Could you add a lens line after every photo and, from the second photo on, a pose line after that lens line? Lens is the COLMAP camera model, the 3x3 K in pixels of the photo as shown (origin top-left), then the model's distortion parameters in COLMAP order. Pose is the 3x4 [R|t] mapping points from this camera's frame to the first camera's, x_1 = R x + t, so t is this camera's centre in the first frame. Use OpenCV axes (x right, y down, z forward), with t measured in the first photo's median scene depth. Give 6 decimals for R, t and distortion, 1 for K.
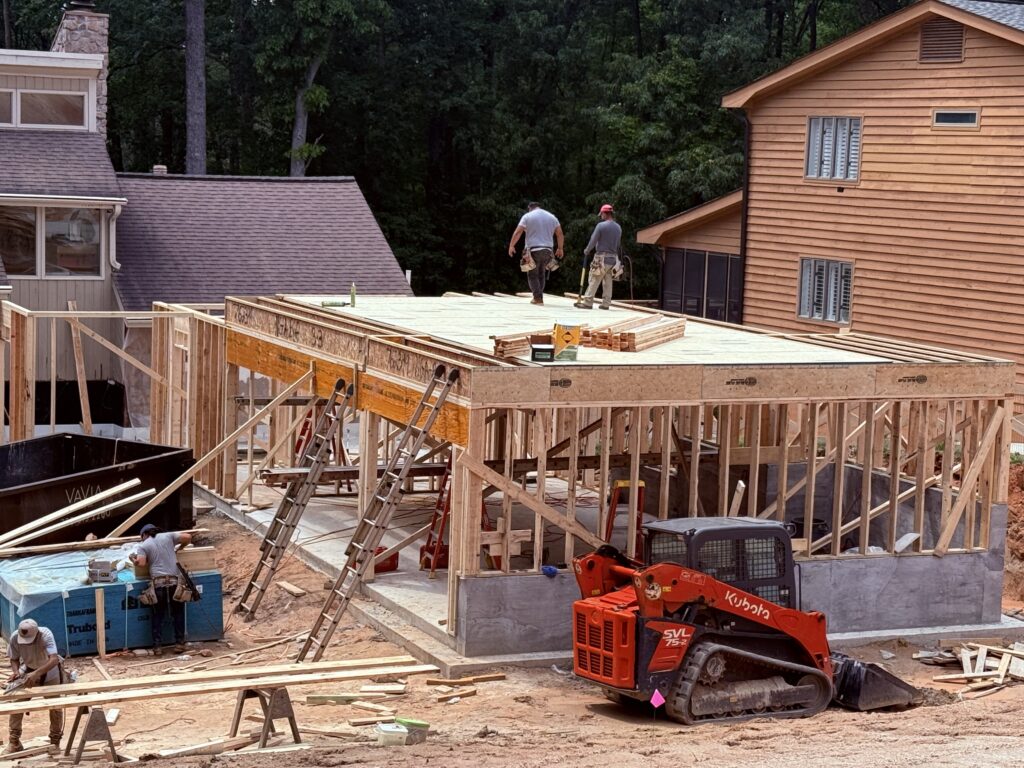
lens RADIAL K [[2120.5, 0, 515.4], [0, 2120.5, 390.4], [0, 0, 1]] dist [0.145385, 0.000000]
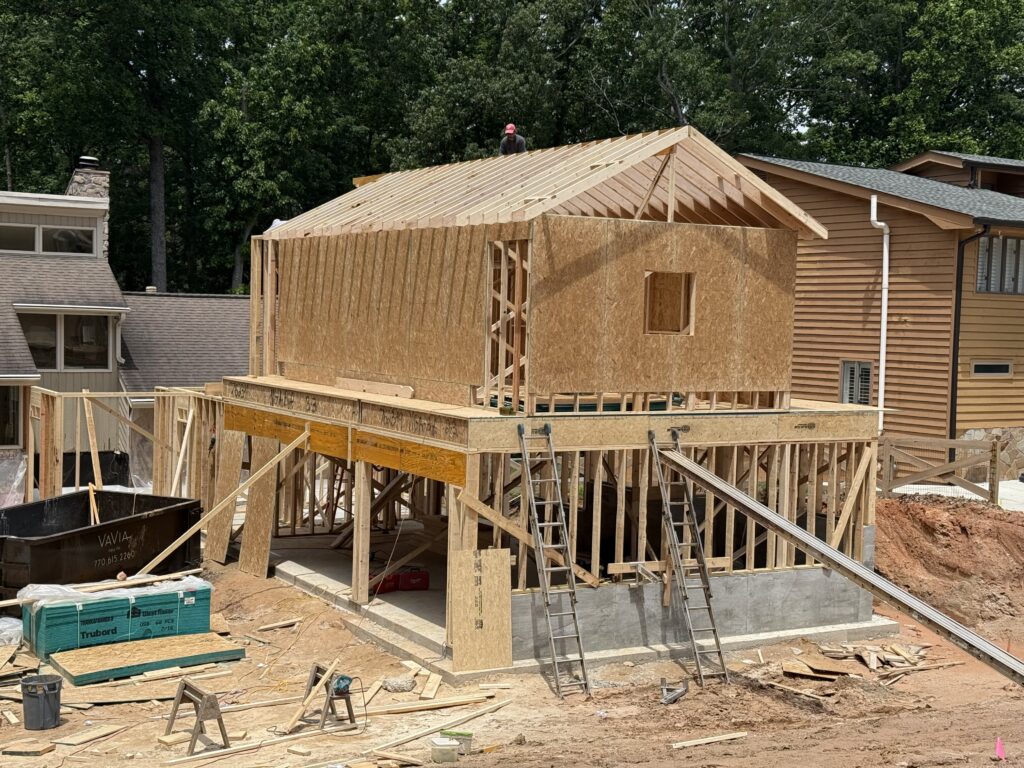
lens RADIAL K [[1402.9, 0, 514.5], [0, 1402.9, 381.2], [0, 0, 1]] dist [0.131291, 0.000000]
pose [[0.993128, -0.014792, 0.116093, -0.053068], [0.021885, 0.997955, -0.060059, 0.009850], [-0.114967, 0.062187, 0.991421, 0.135741]]
